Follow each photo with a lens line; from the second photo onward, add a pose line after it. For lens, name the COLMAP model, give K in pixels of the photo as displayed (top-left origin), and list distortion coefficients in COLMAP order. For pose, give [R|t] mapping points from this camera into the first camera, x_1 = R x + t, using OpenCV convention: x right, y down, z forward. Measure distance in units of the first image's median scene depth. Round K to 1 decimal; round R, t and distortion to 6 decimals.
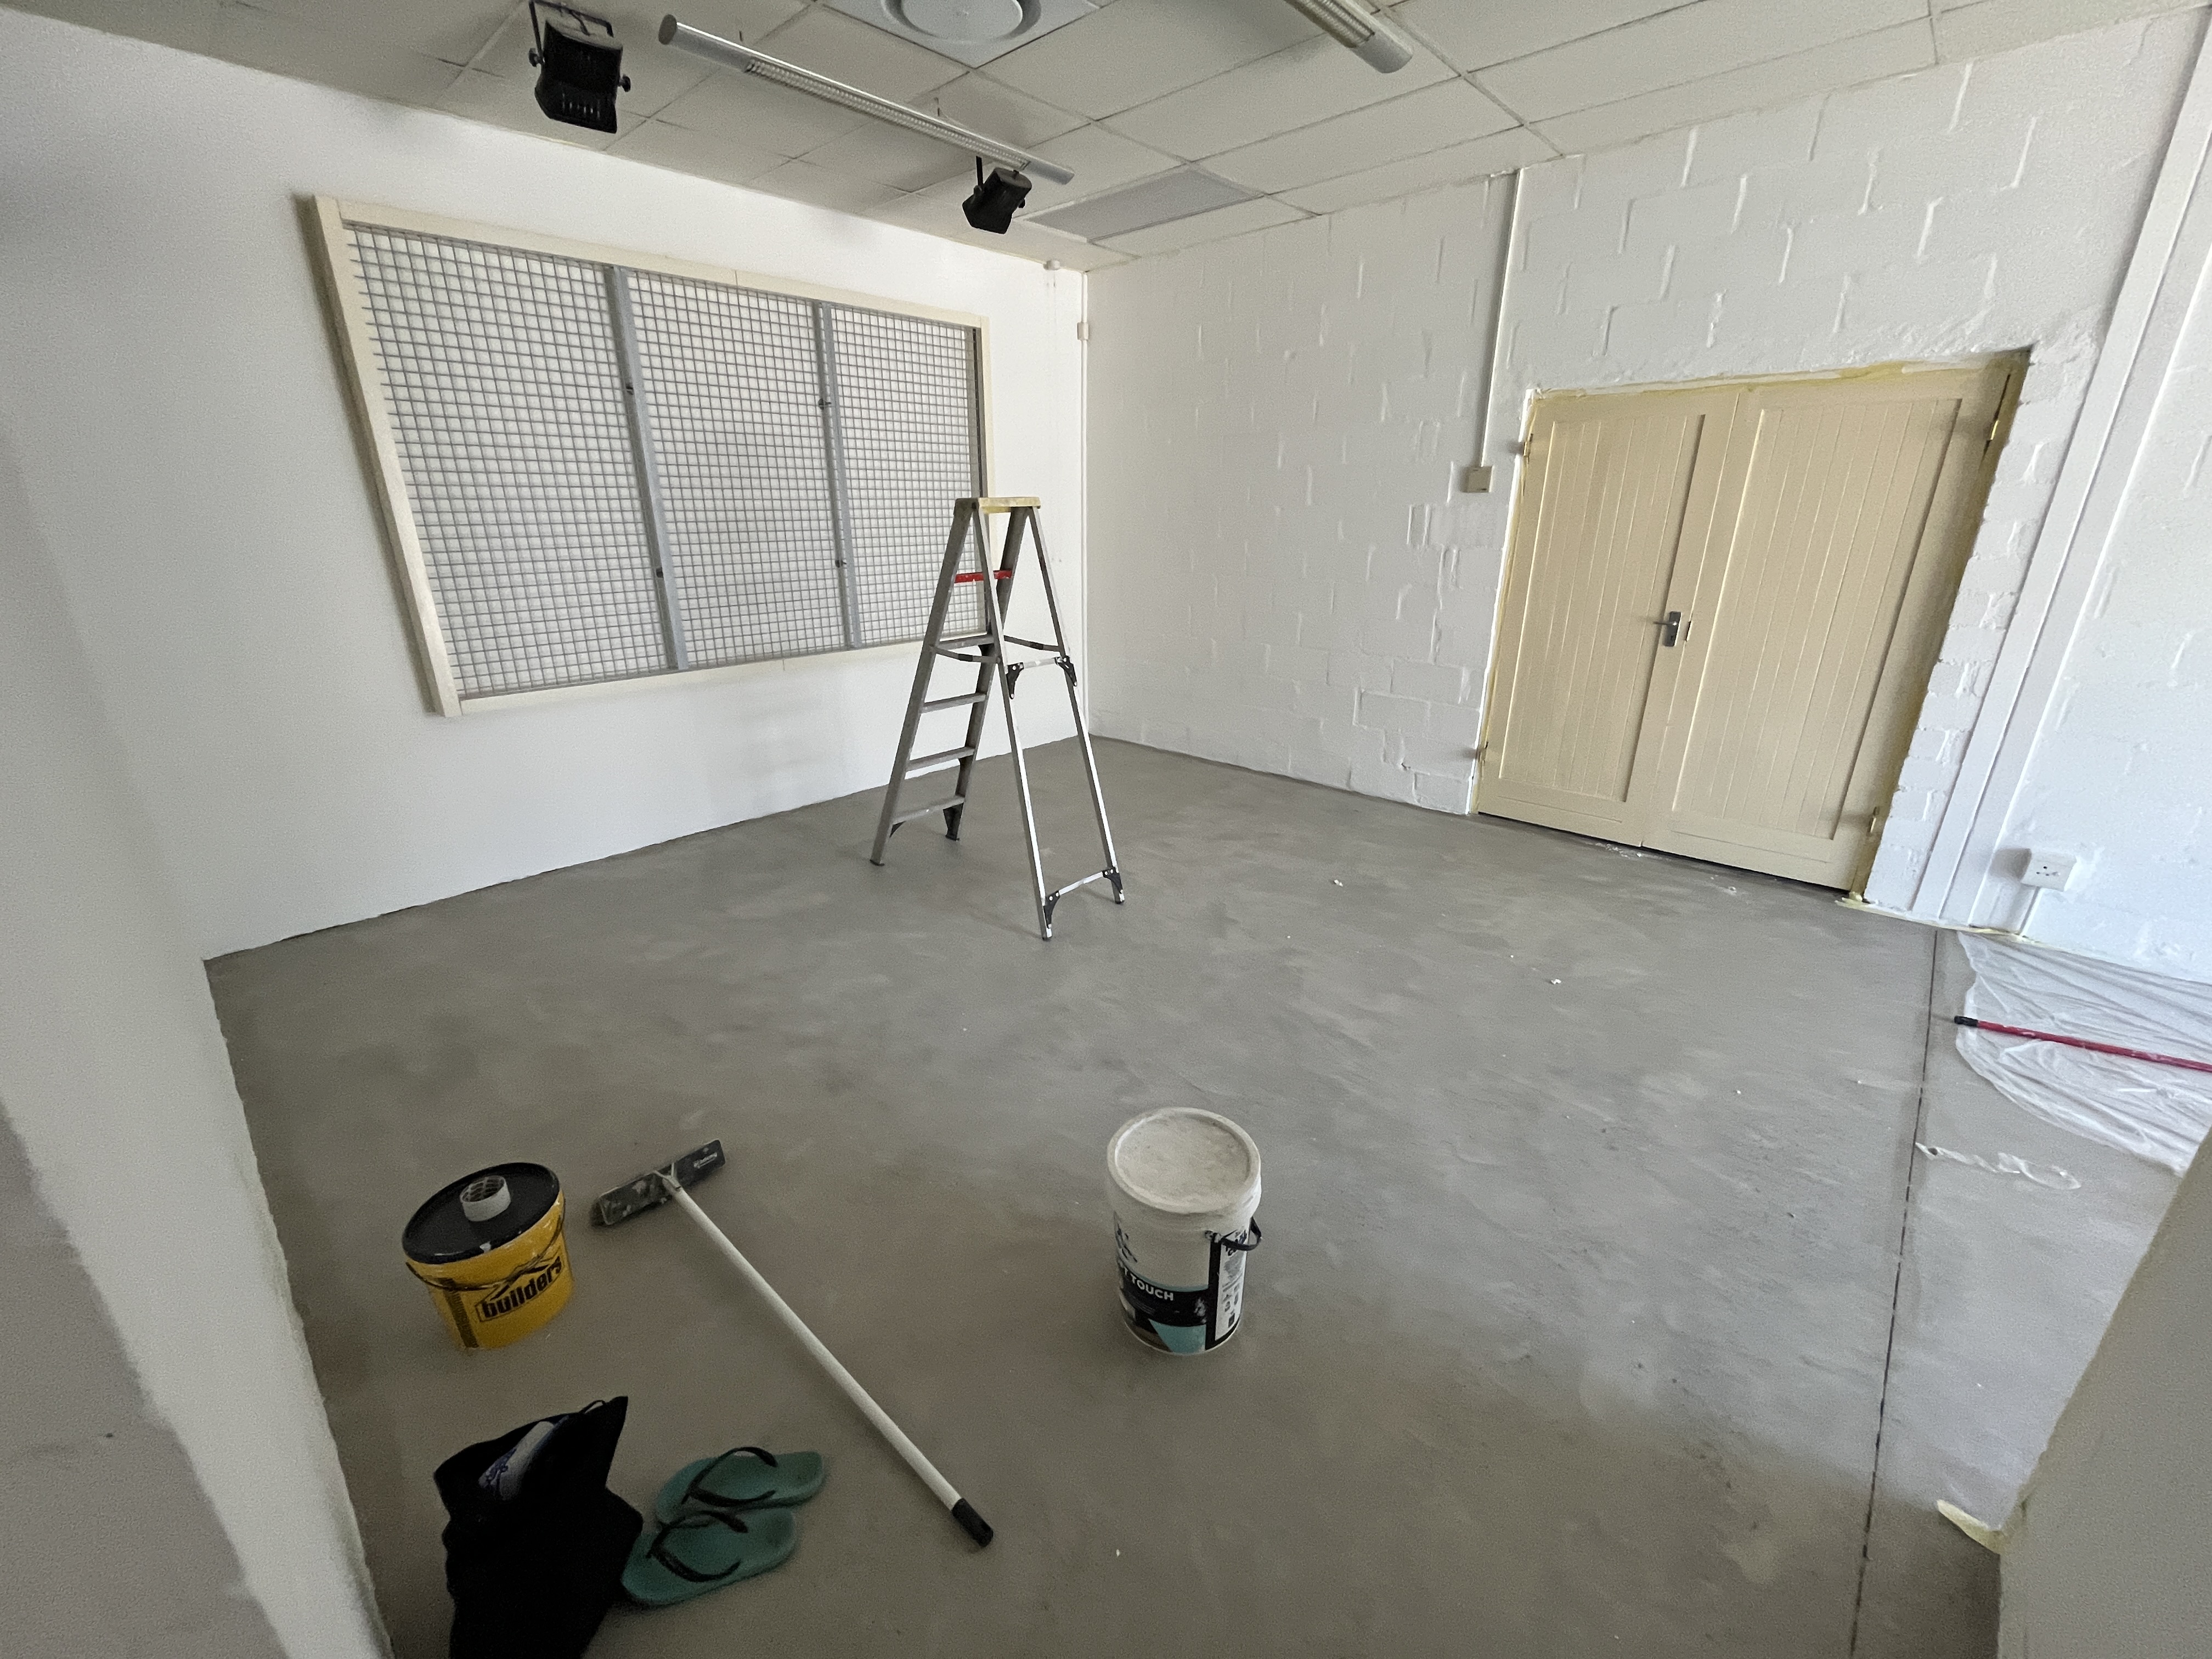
lens RADIAL K [[893.1, 0, 1110.2], [0, 893.1, 827.3], [0, 0, 1]] dist [-0.000833, -0.000582]
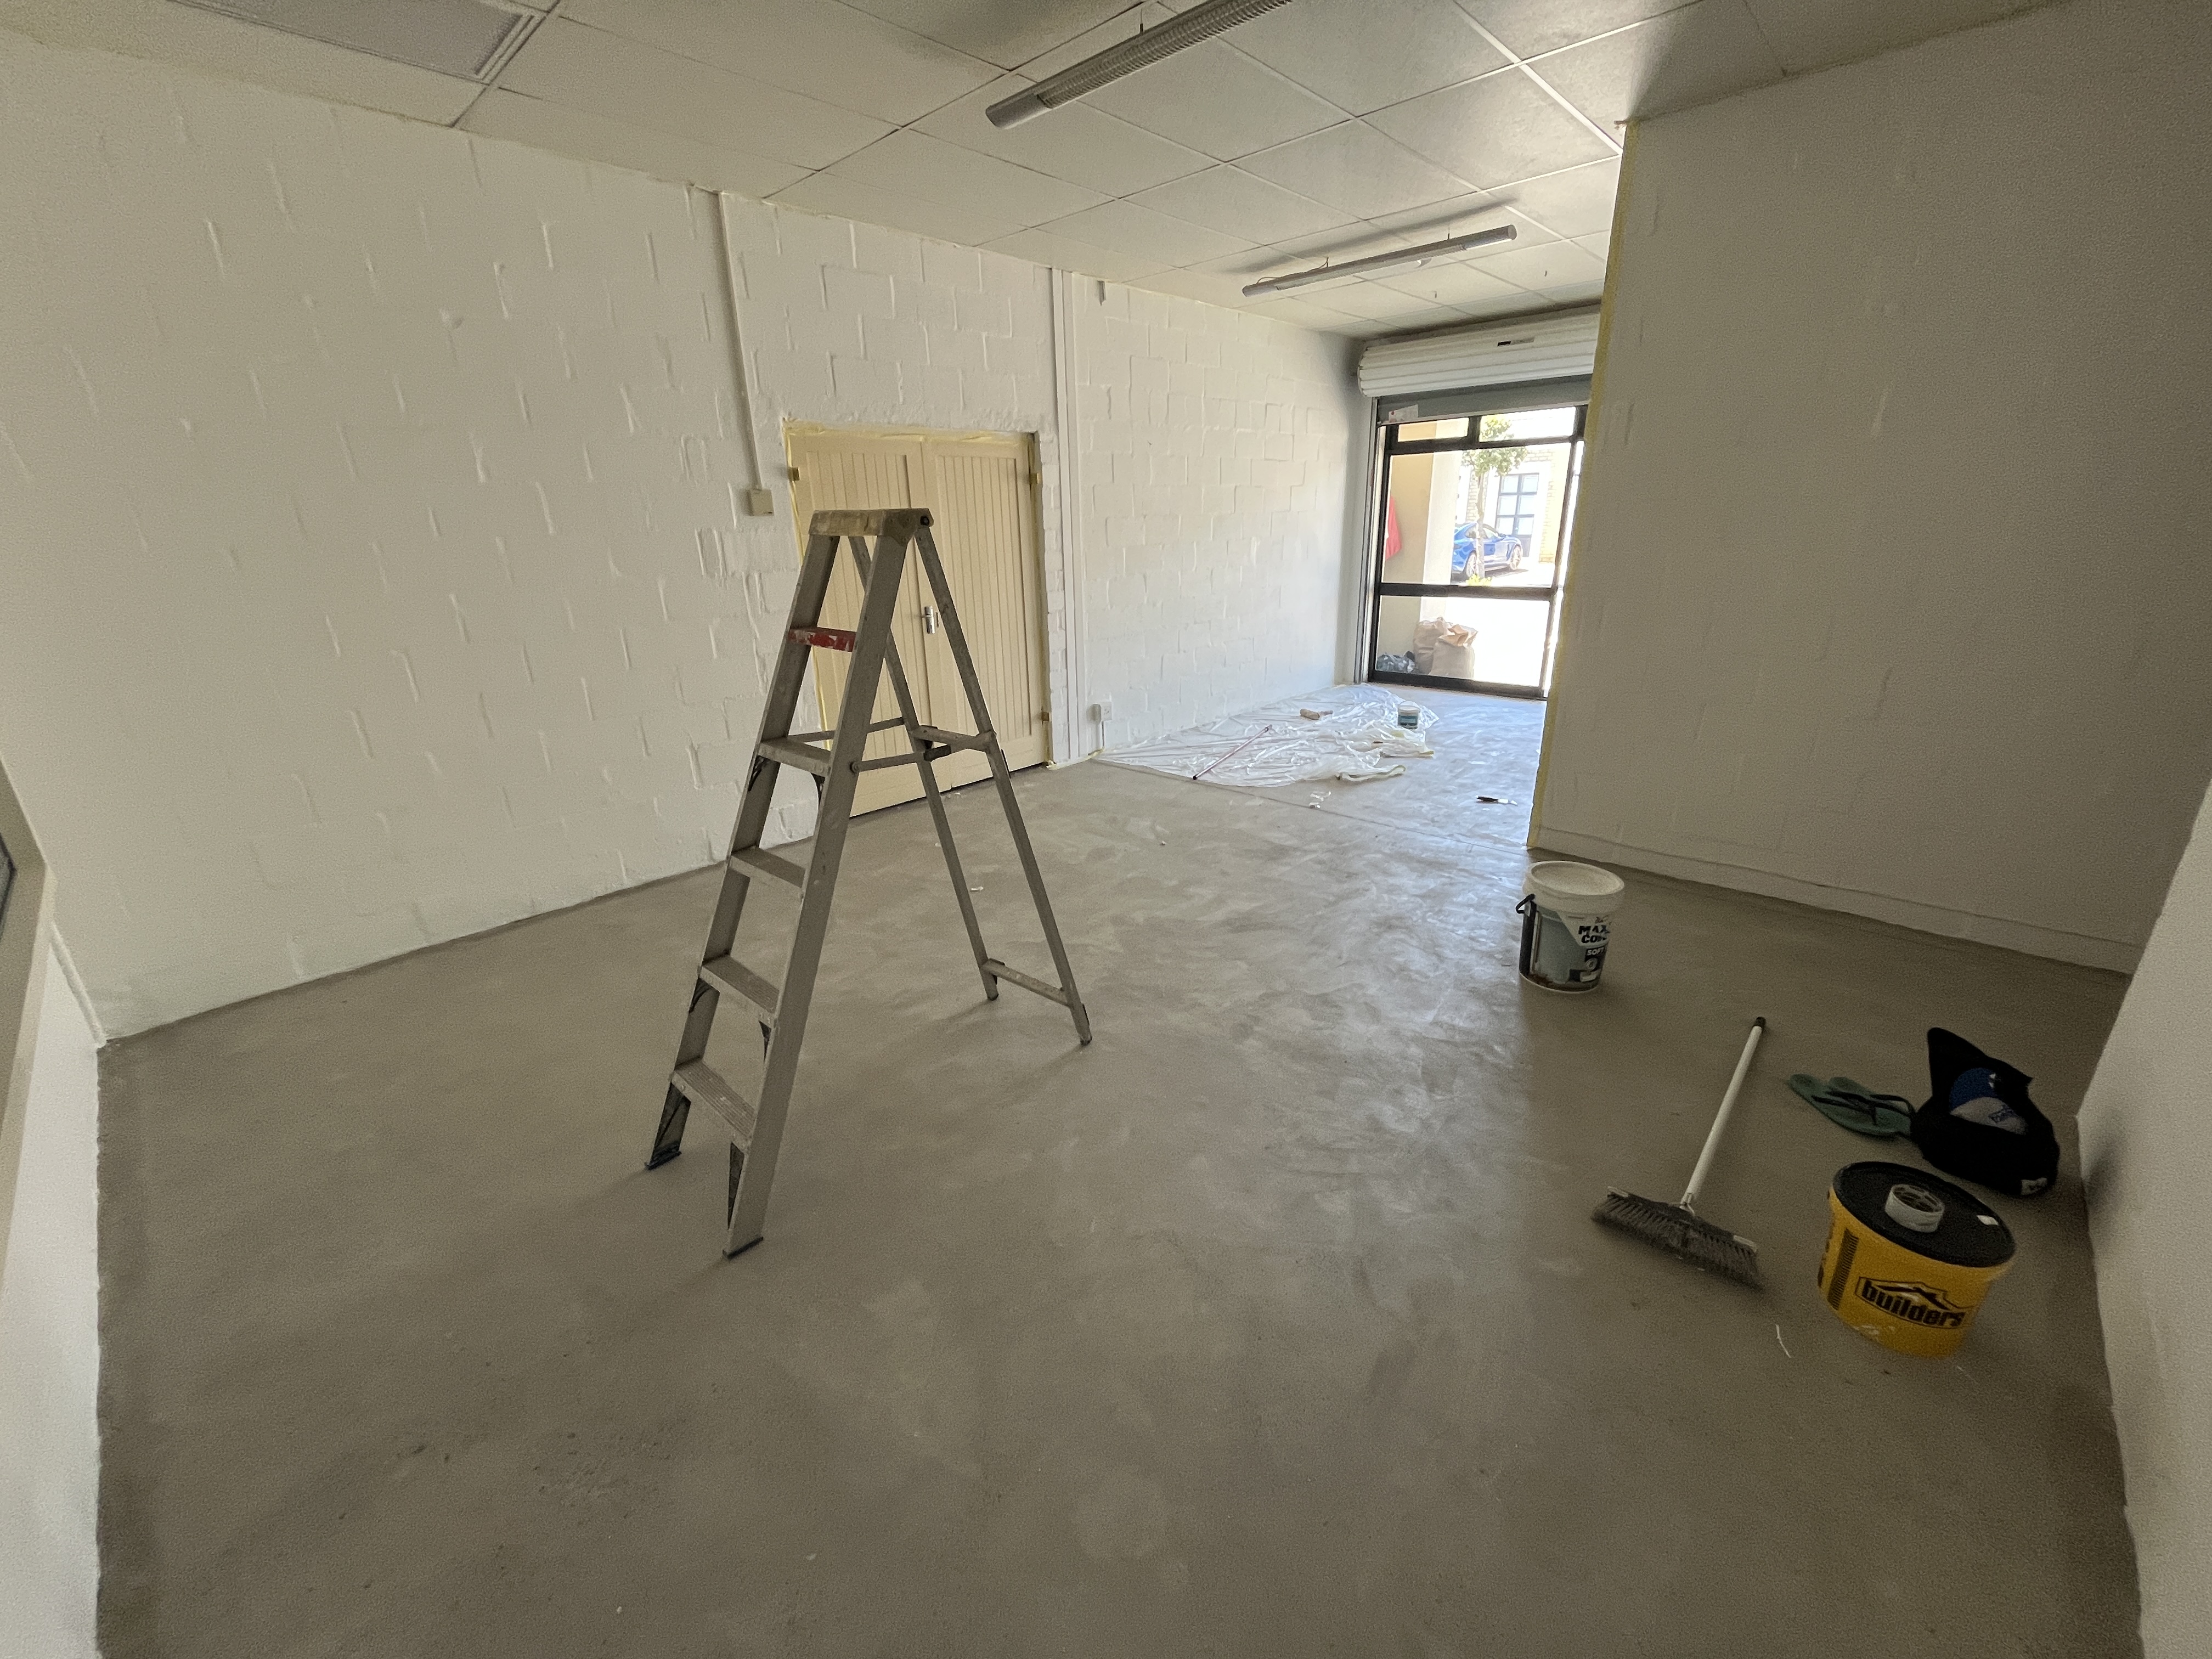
lens RADIAL K [[893.1, 0, 1100.0], [0, 893.1, 822.4], [0, 0, 1]] dist [-0.000833, -0.000582]
pose [[0.014650, -0.318217, 0.947905, -0.789742], [0.365133, 0.884240, 0.291201, -0.289320], [-0.930840, 0.341845, 0.129146, 0.819485]]
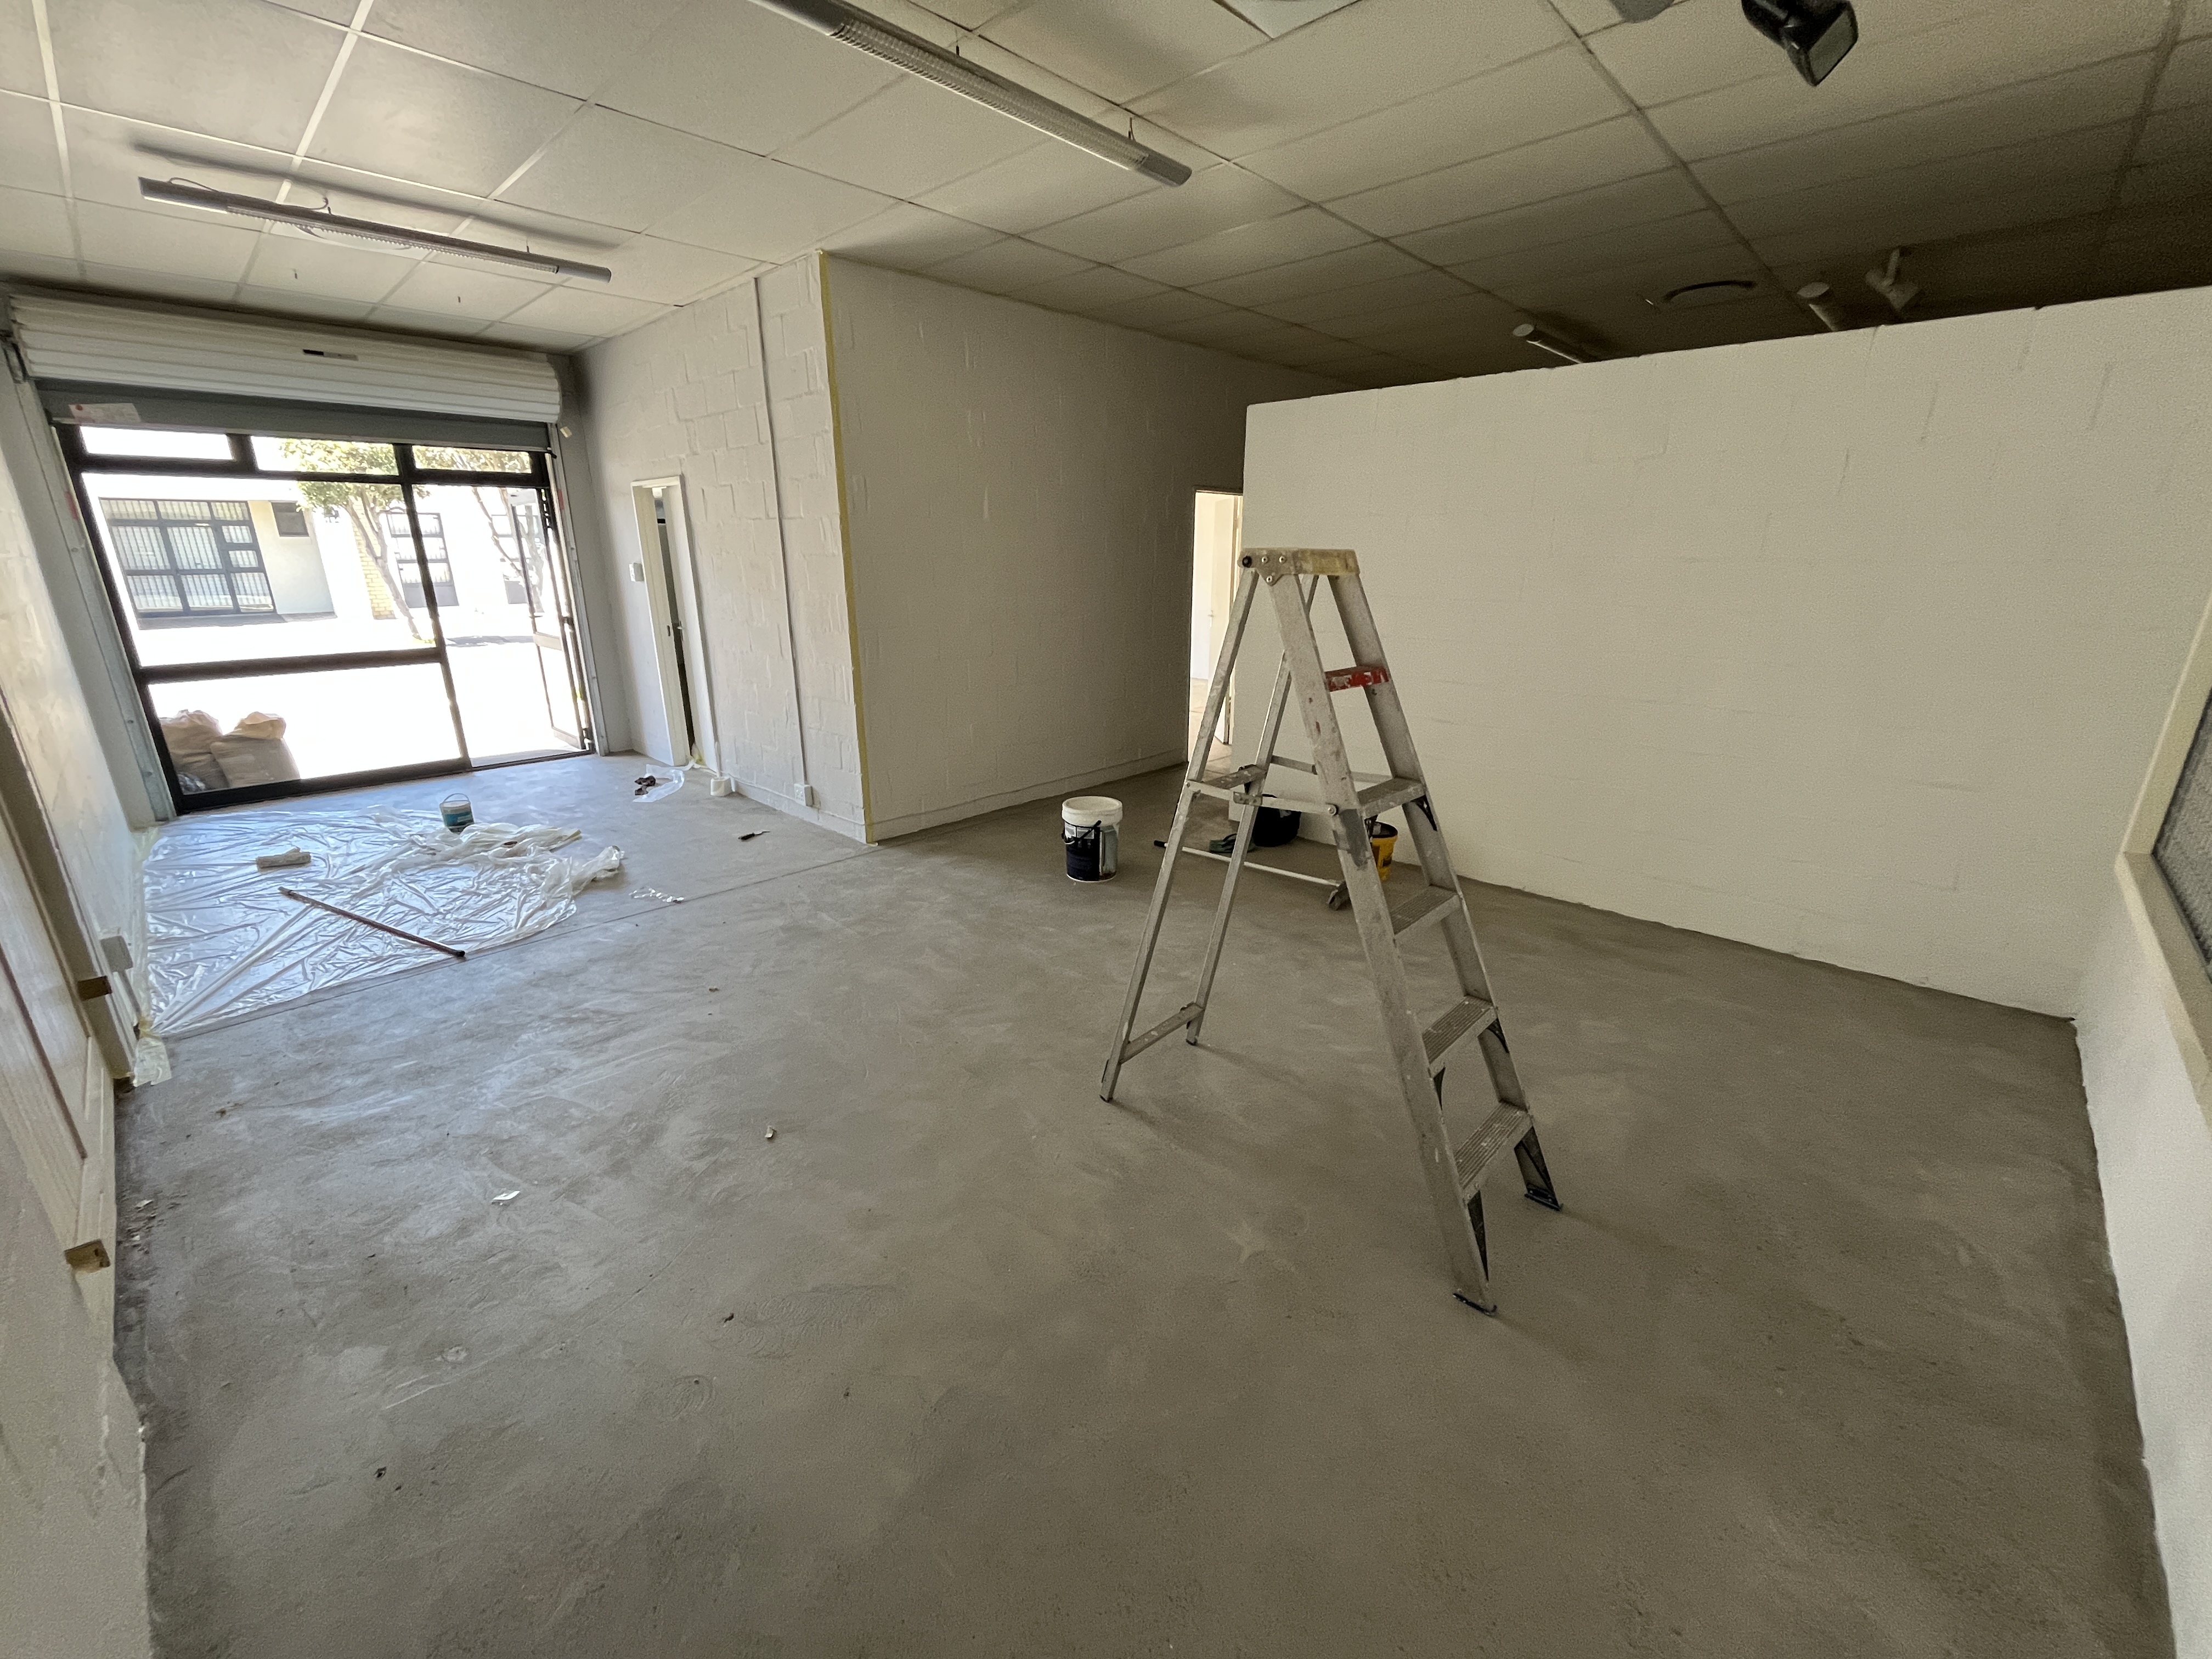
lens RADIAL K [[893.1, 0, 1095.1], [0, 893.1, 826.5], [0, 0, 1]] dist [-0.000833, -0.000582]
pose [[-0.999549, -0.003347, 0.029855, -0.002717], [0.015358, 0.797188, 0.603535, -0.580549], [-0.025820, 0.603721, -0.796777, 1.584908]]
